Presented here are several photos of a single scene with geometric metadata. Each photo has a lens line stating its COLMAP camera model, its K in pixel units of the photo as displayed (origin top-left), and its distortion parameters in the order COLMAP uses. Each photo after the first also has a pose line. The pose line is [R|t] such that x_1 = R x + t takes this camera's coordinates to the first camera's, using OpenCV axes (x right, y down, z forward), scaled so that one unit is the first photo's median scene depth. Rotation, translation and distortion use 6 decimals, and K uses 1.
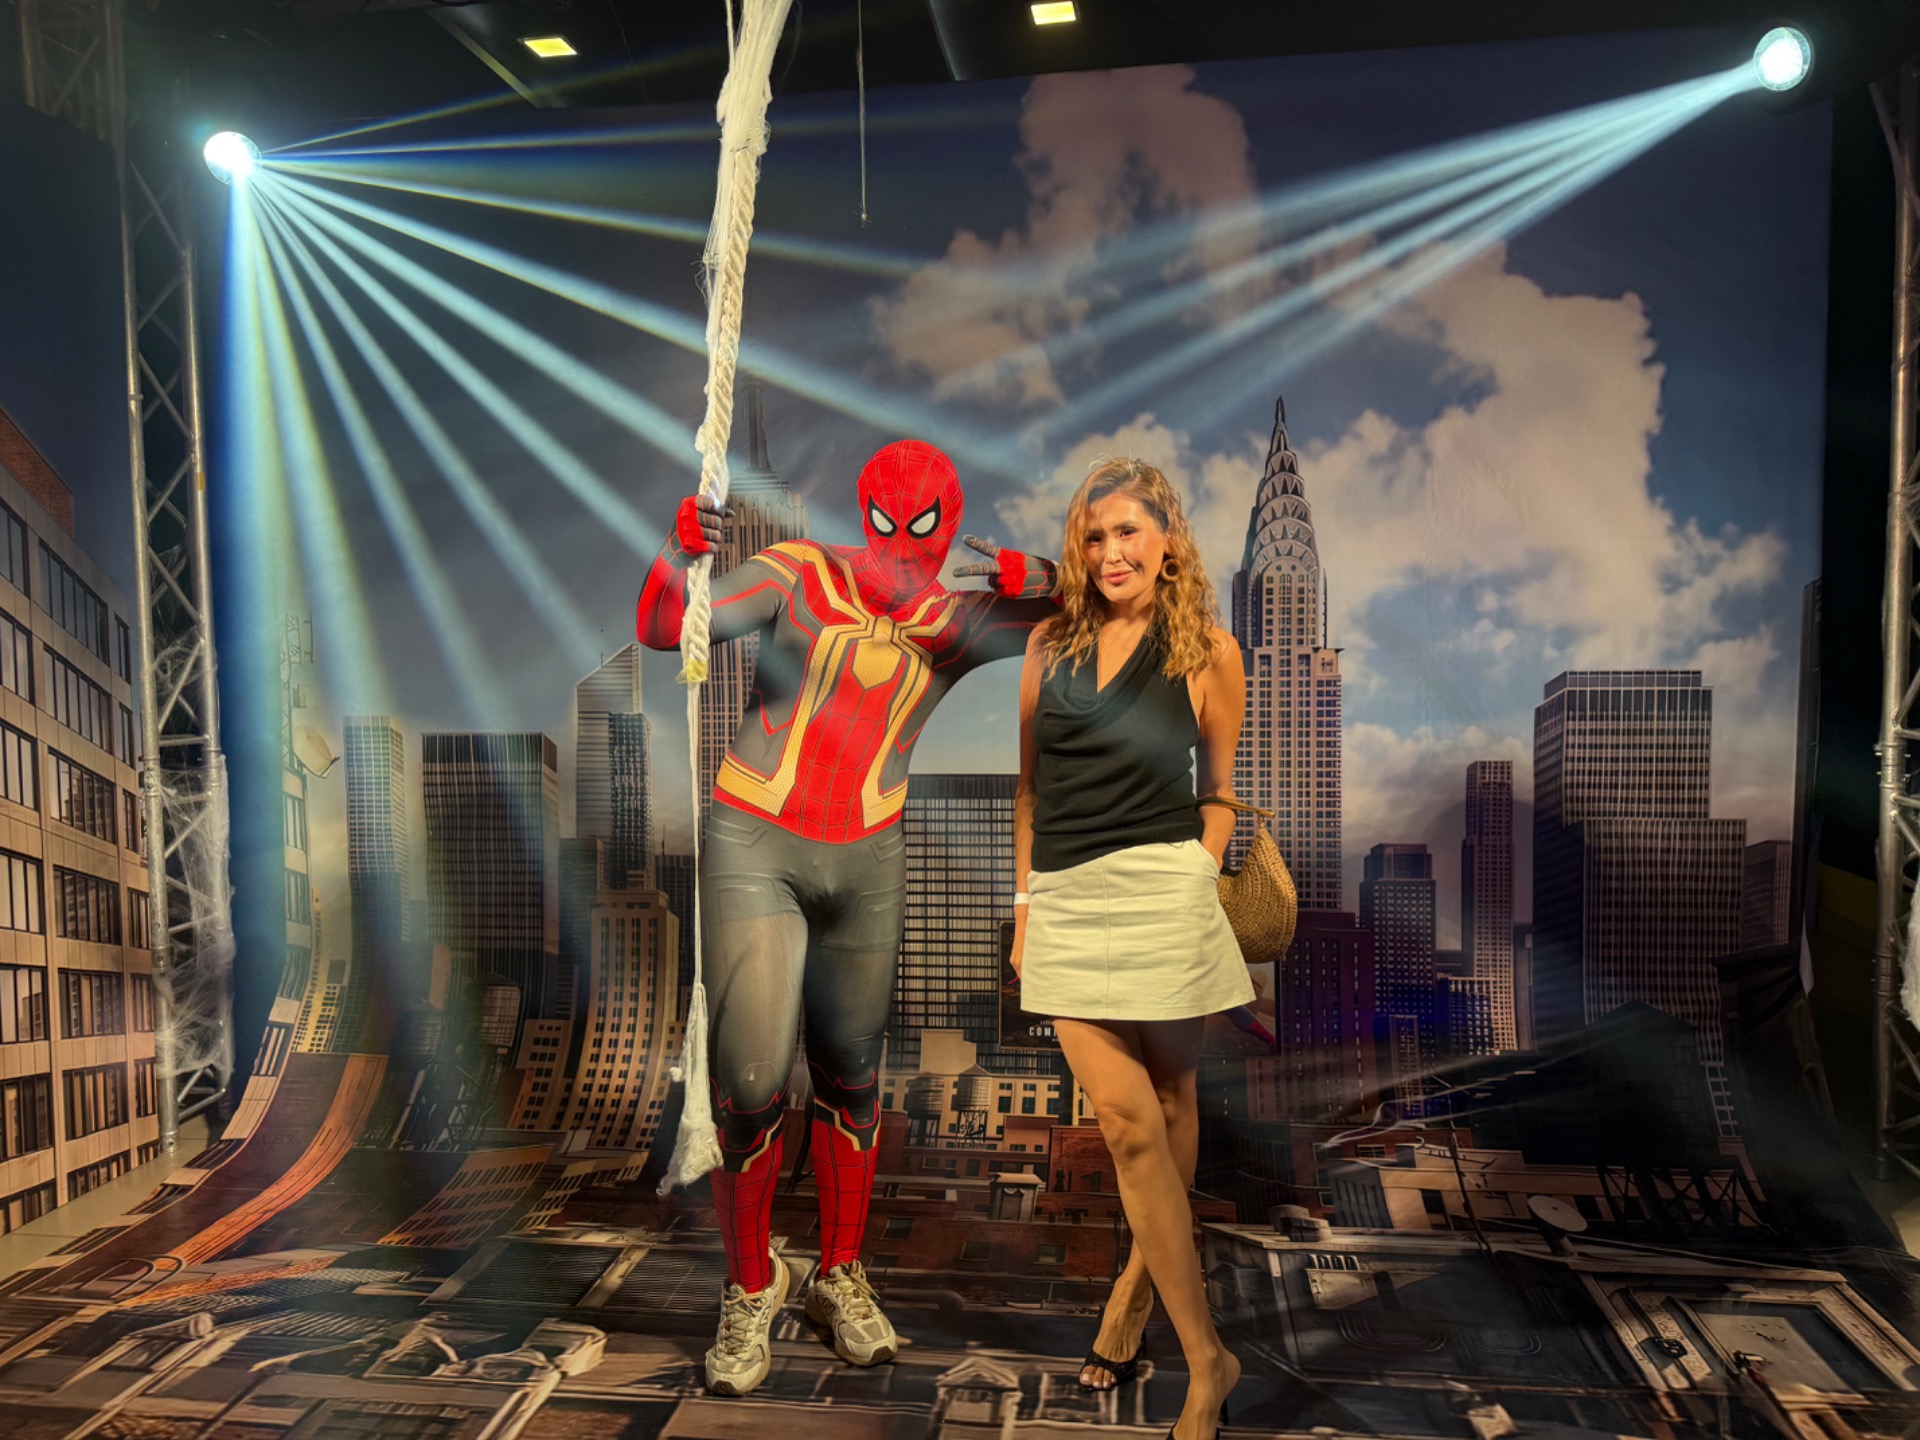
lens RADIAL K [[1374.7, 0, 951.5], [0, 1374.7, 727.2], [0, 0, 1]] dist [0.071099, -0.101300]
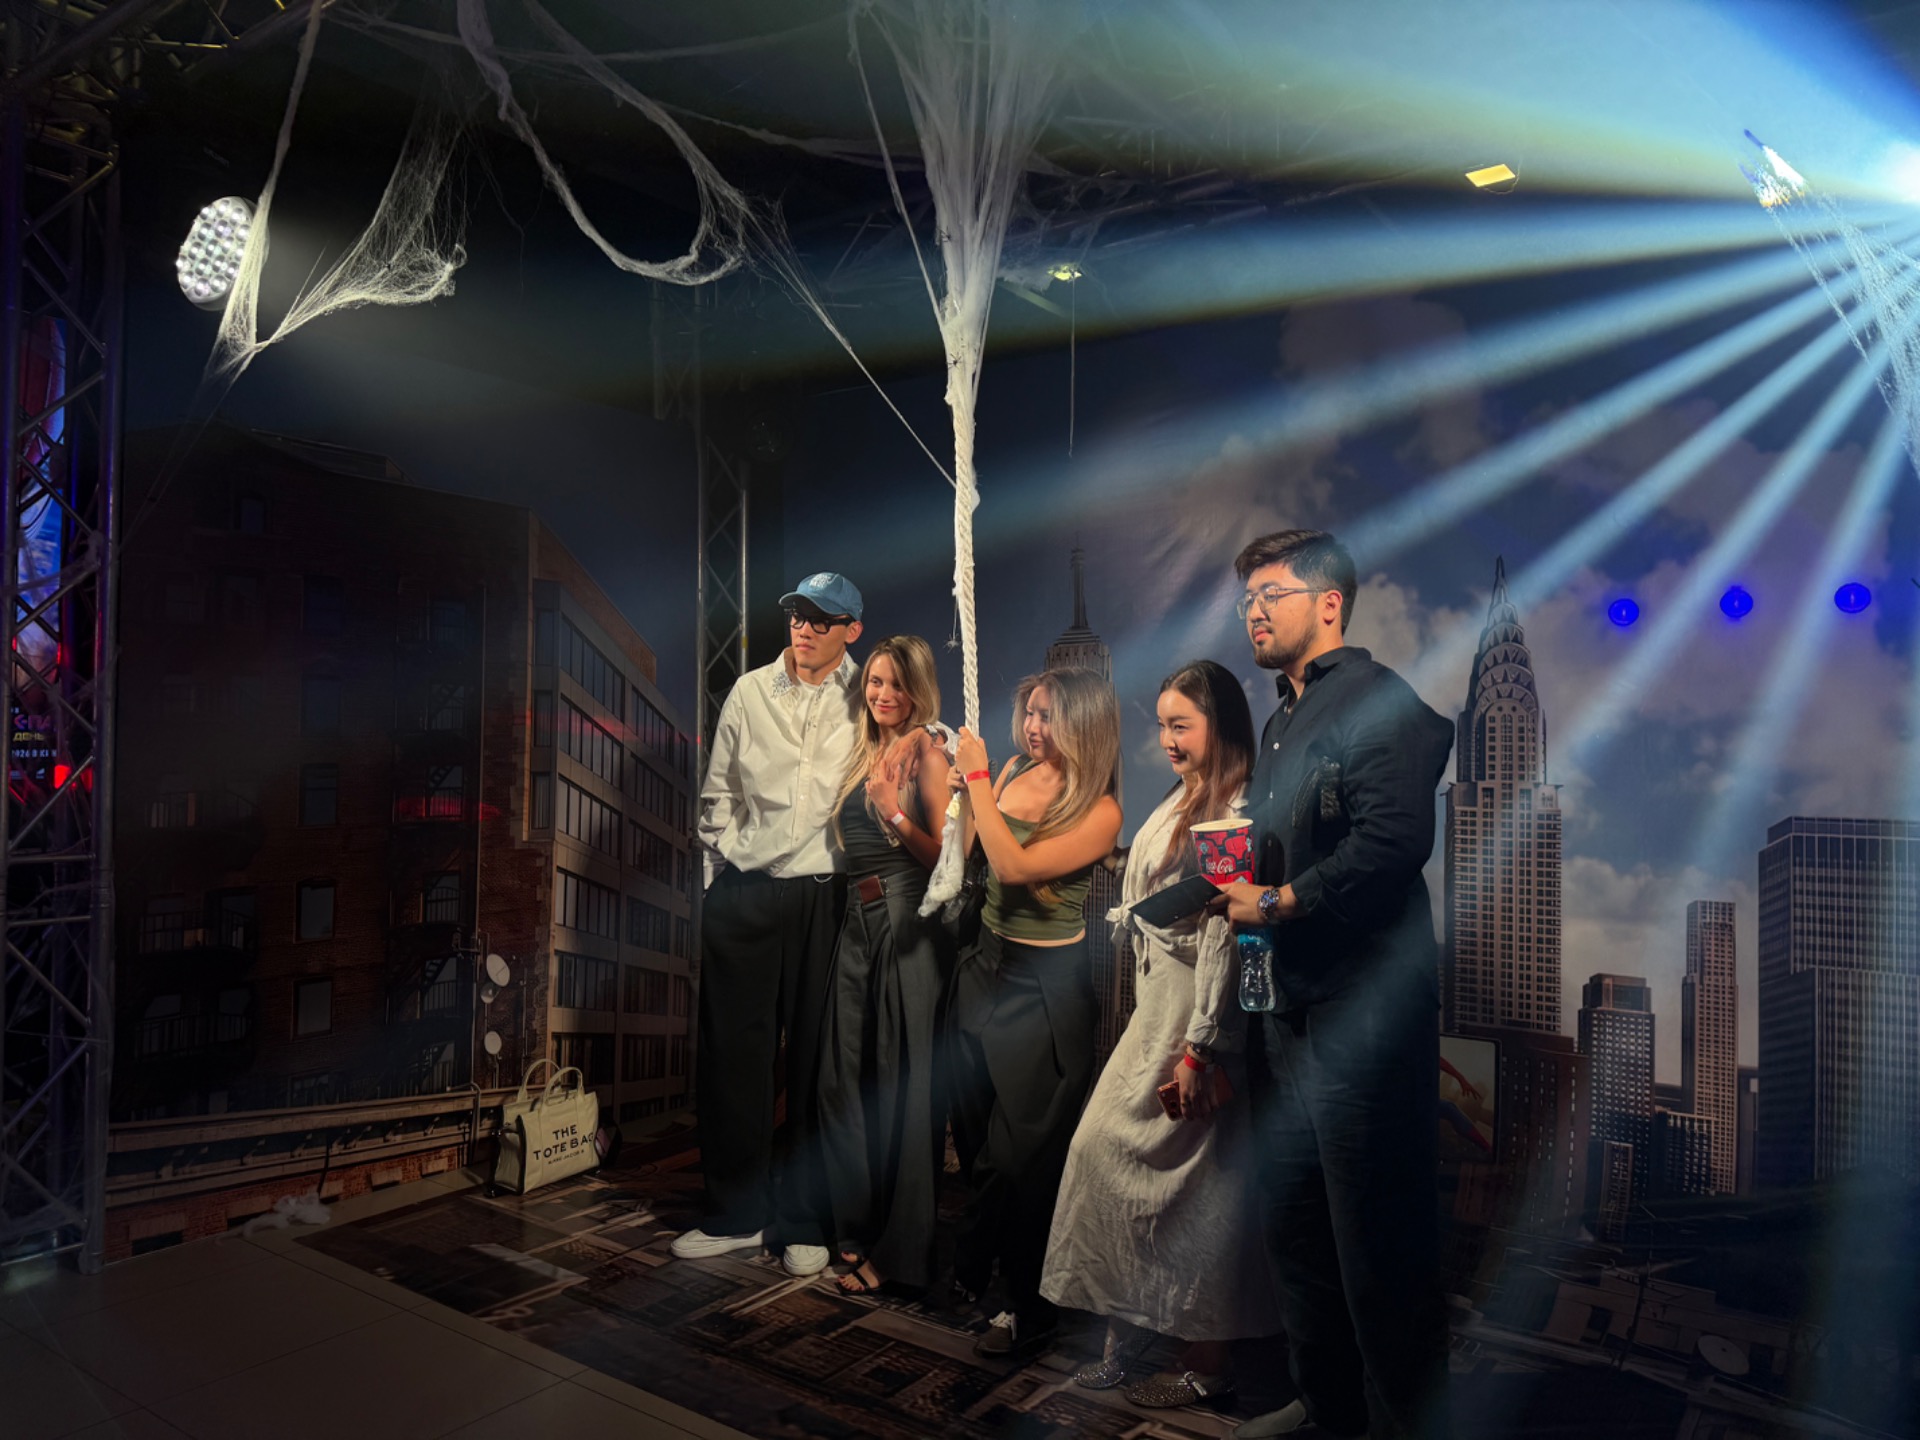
lens RADIAL K [[1374.7, 0, 943.4], [0, 1374.7, 724.3], [0, 0, 1]] dist [0.071099, -0.101300]
pose [[0.873880, 0.014062, -0.485938, 0.384917], [-0.048177, 0.997166, -0.057783, -0.018689], [0.483749, 0.073906, 0.872081, -0.168193]]
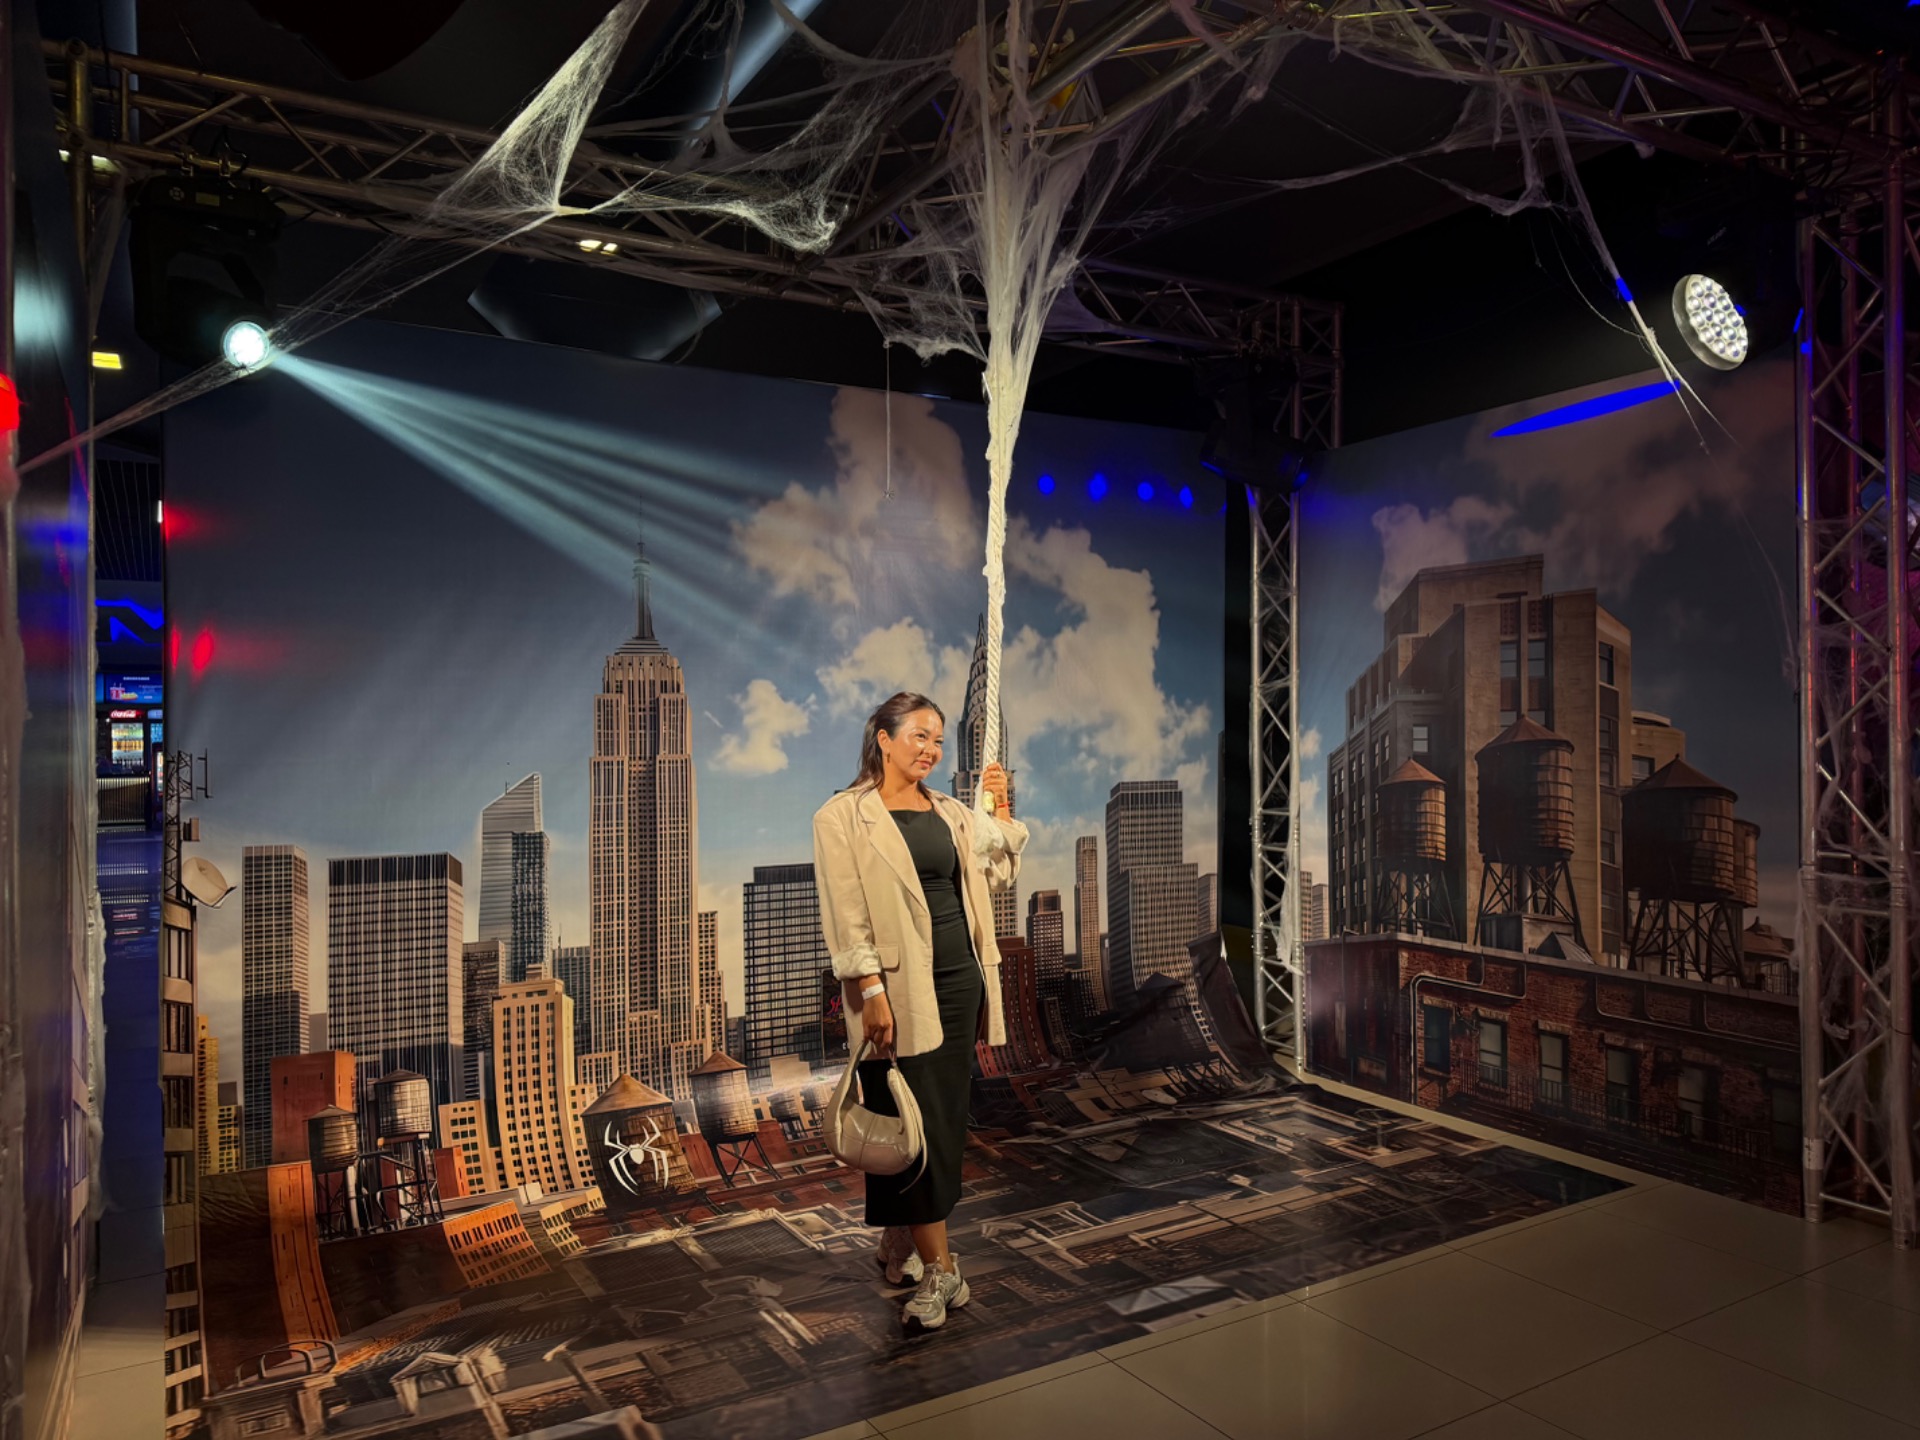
lens RADIAL K [[1374.7, 0, 959.5], [0, 1374.7, 719.9], [0, 0, 1]] dist [0.071099, -0.101300]
pose [[0.779931, 0.008075, 0.625813, -0.758347], [0.040551, 0.997164, -0.063404, -0.017275], [-0.624550, 0.074828, 0.777392, -0.196562]]
